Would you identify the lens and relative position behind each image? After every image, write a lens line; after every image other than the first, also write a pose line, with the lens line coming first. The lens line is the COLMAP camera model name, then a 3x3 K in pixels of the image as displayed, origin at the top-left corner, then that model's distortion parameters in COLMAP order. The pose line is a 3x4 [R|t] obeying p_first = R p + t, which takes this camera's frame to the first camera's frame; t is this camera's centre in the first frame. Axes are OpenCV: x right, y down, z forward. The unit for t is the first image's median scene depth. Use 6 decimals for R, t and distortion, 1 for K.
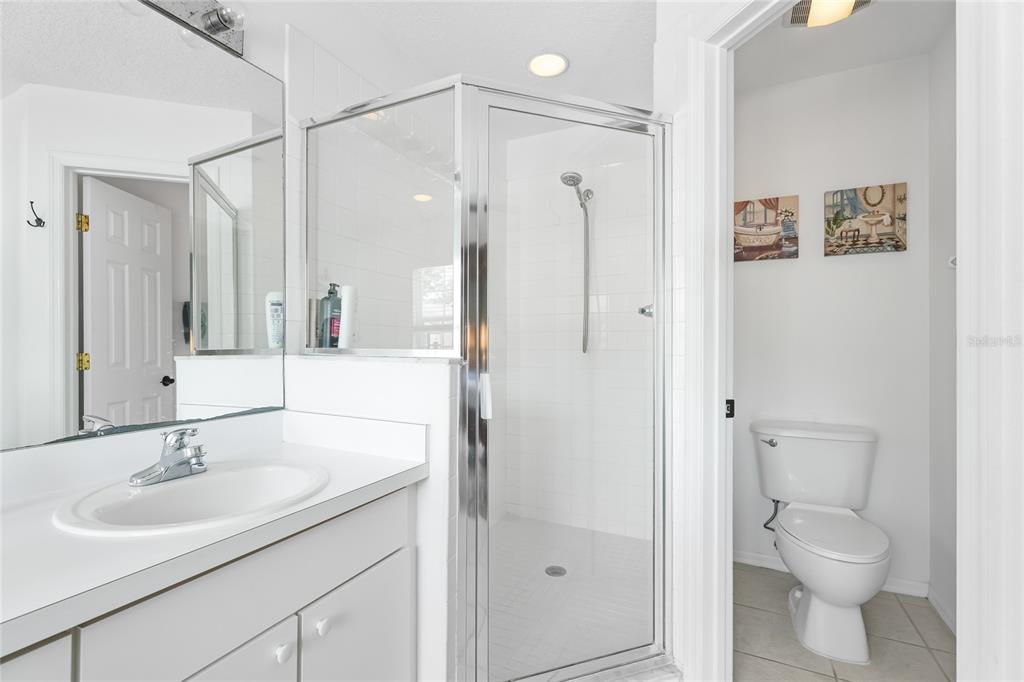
lens RADIAL K [[459.5, 0, 513.1], [0, 459.5, 340.4], [0, 0, 1]] dist [0.002391, 0.000593]
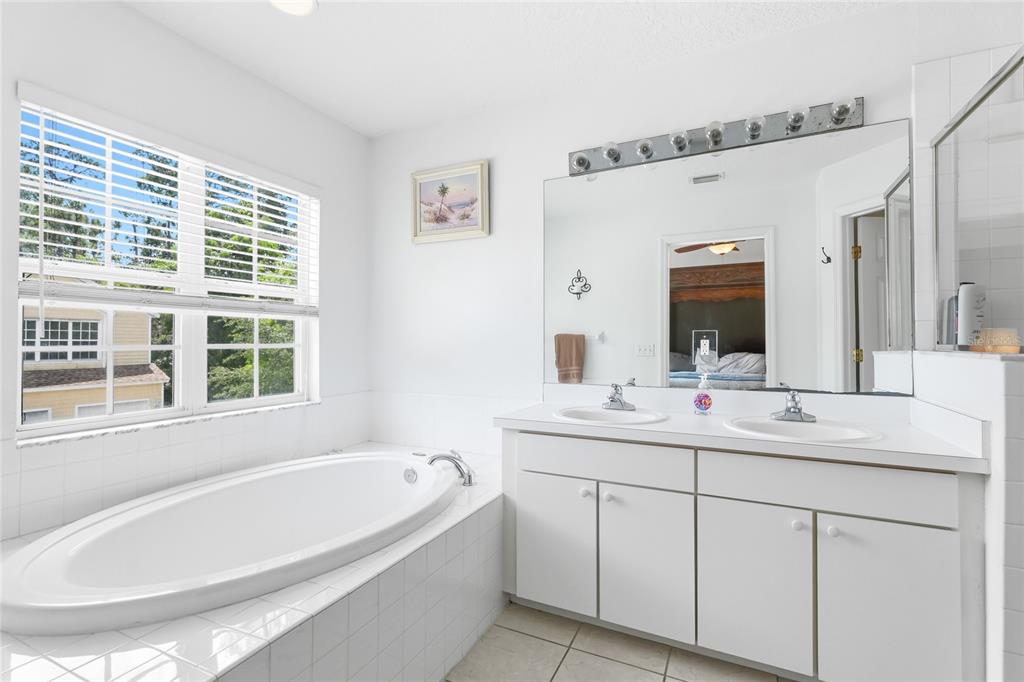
lens RADIAL K [[459.5, 0, 514.5], [0, 459.5, 340.9], [0, 0, 1]] dist [0.002391, 0.000593]
pose [[0.005378, -0.007840, -0.999955, 0.662275], [0.010843, 0.999911, -0.007782, 0.005501], [0.999927, -0.010801, 0.005463, -0.021583]]
